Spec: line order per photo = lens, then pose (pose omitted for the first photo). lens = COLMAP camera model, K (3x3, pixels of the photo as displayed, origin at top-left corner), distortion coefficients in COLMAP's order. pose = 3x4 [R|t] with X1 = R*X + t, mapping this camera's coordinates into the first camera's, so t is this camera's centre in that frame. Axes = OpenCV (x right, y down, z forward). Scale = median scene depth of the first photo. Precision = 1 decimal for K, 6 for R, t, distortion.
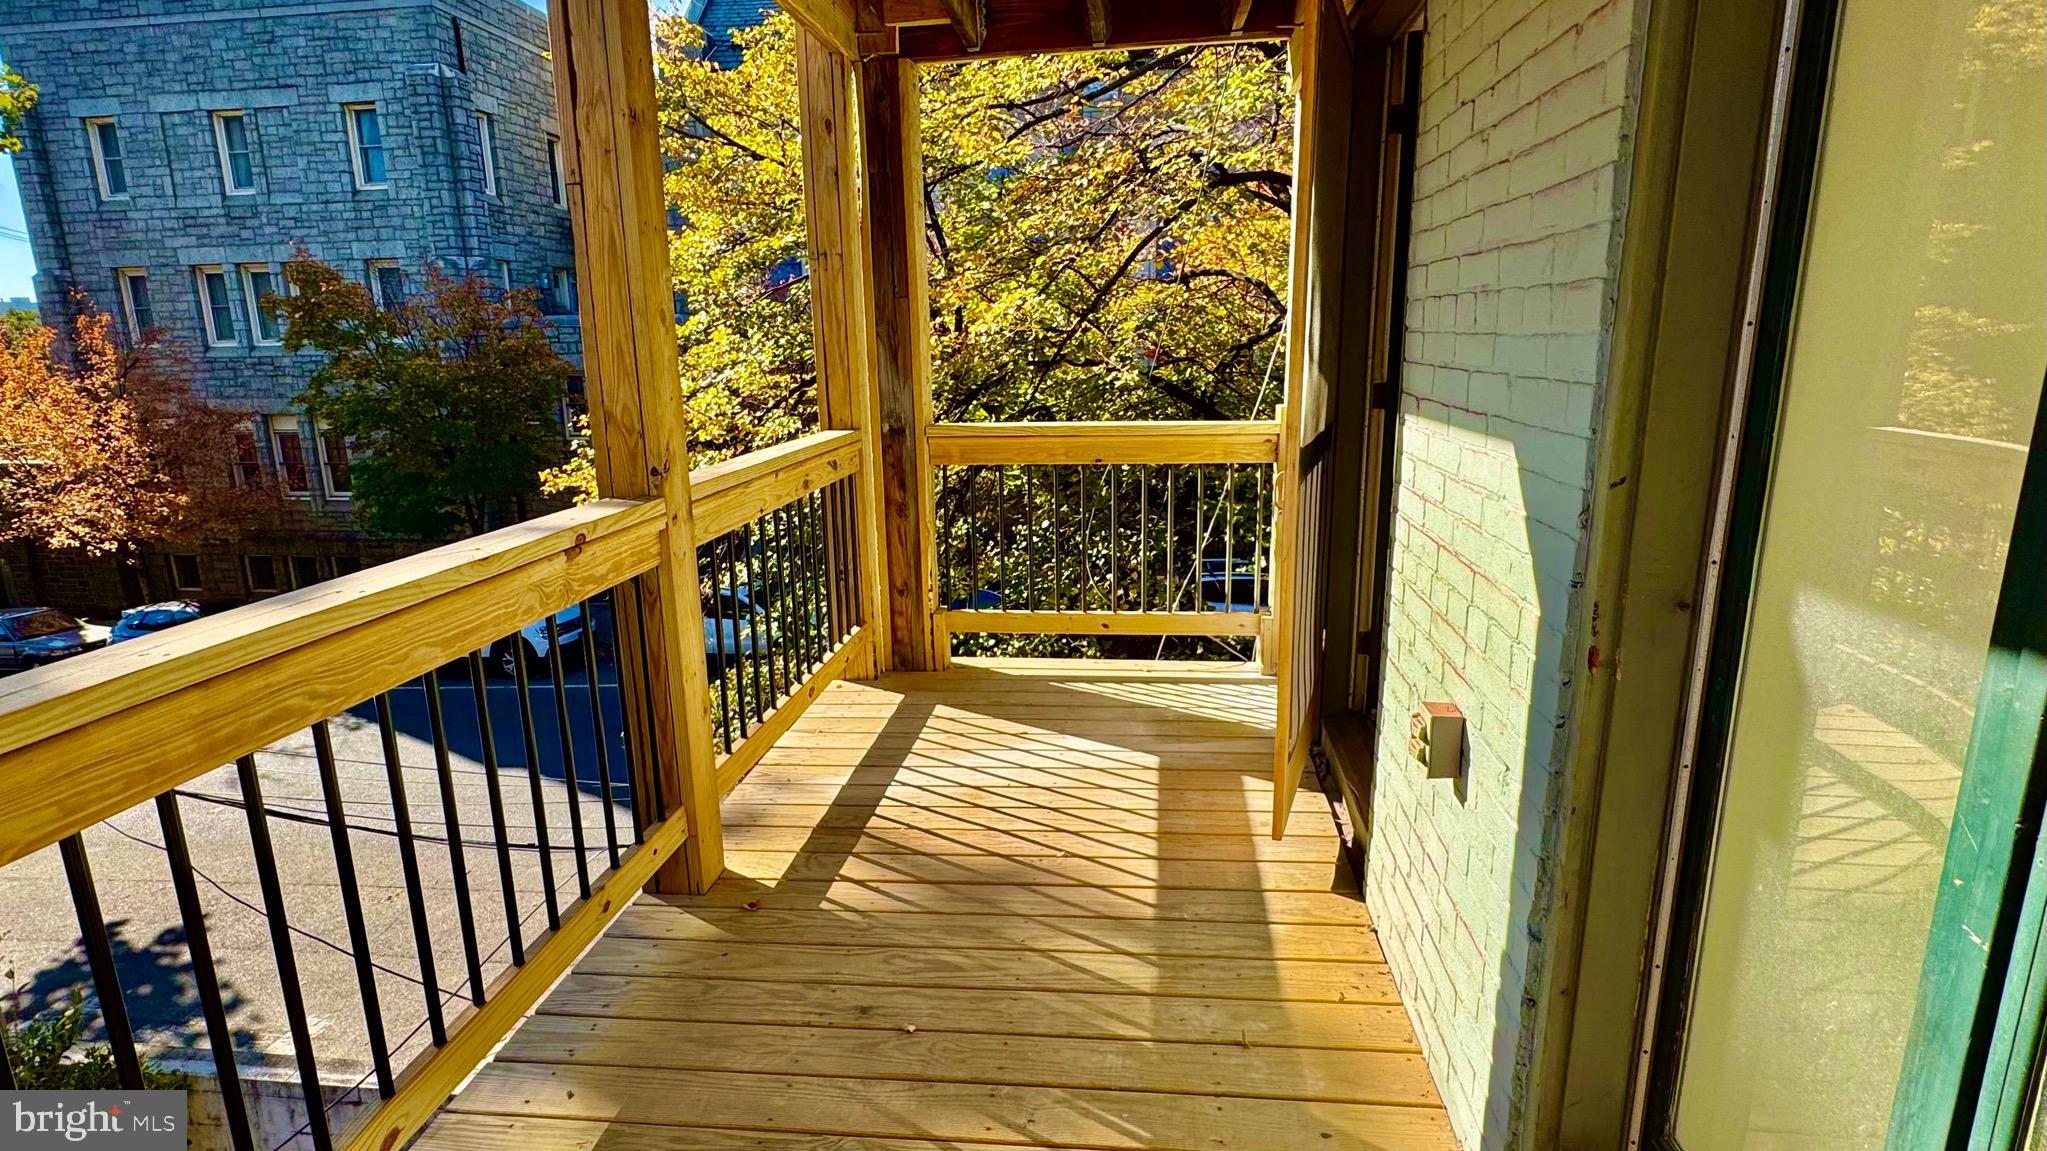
lens RADIAL K [[957.5, 0, 1020.3], [0, 957.5, 566.2], [0, 0, 1]] dist [-0.009837, 0.000144]
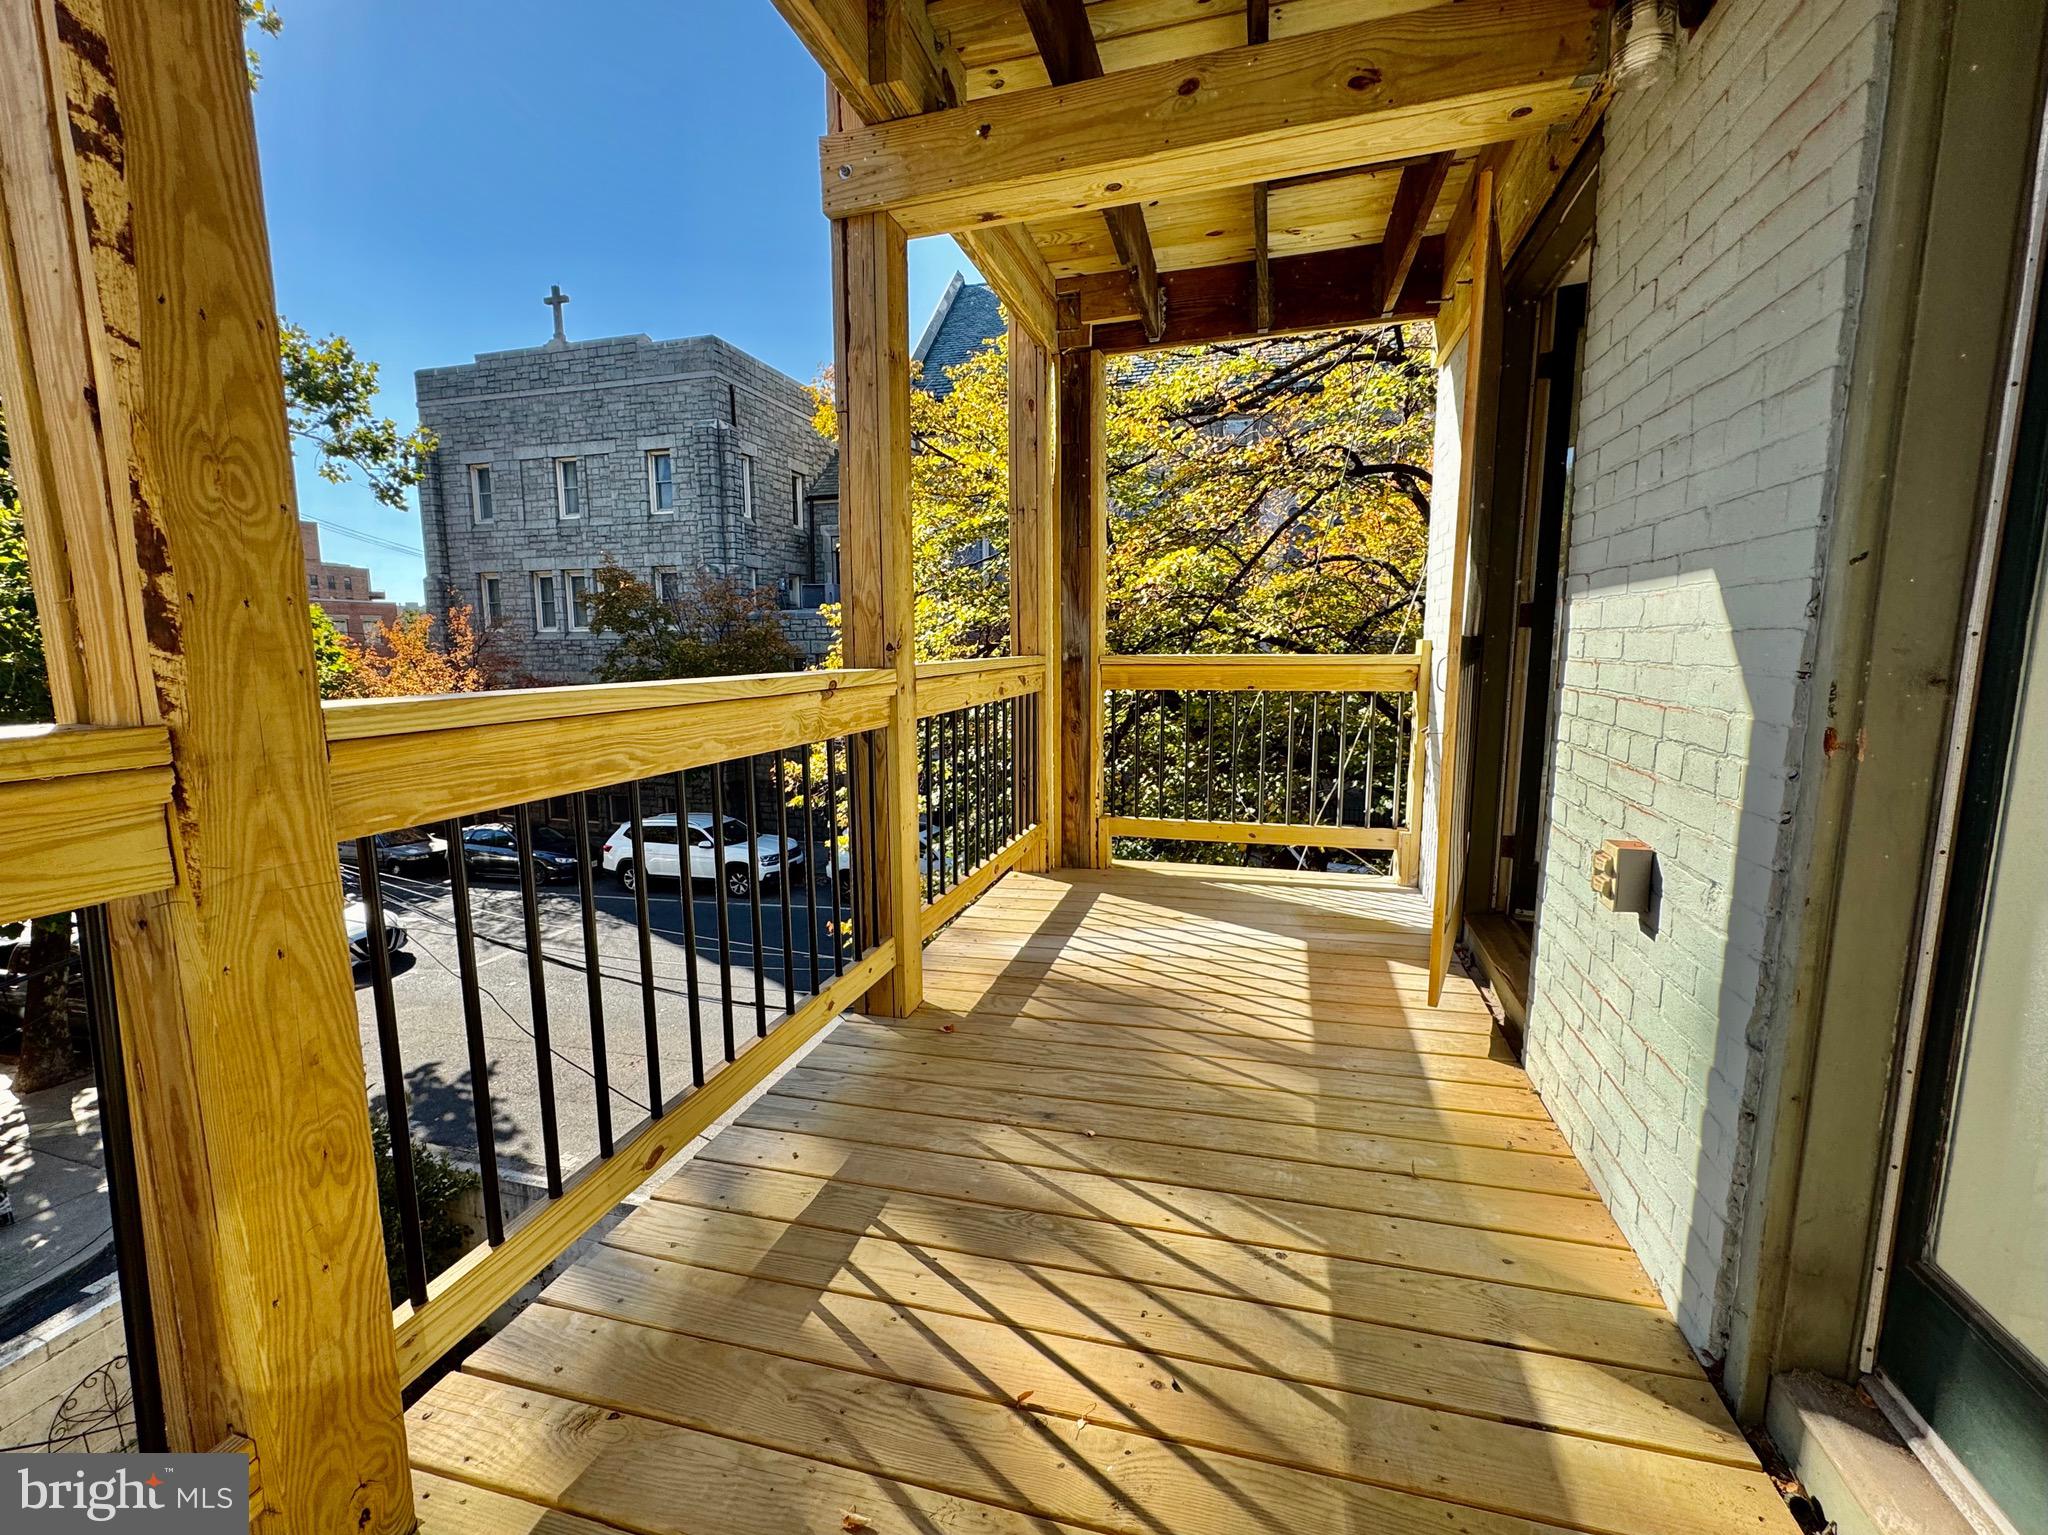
lens RADIAL K [[817.2, 0, 1037.3], [0, 817.2, 762.3], [0, 0, 1]] dist [-0.013115, 0.001953]
pose [[0.988983, 0.035749, -0.143646, -0.042181], [-0.046915, 0.996071, -0.075110, 0.099547], [0.140397, 0.081021, 0.986775, 0.025446]]
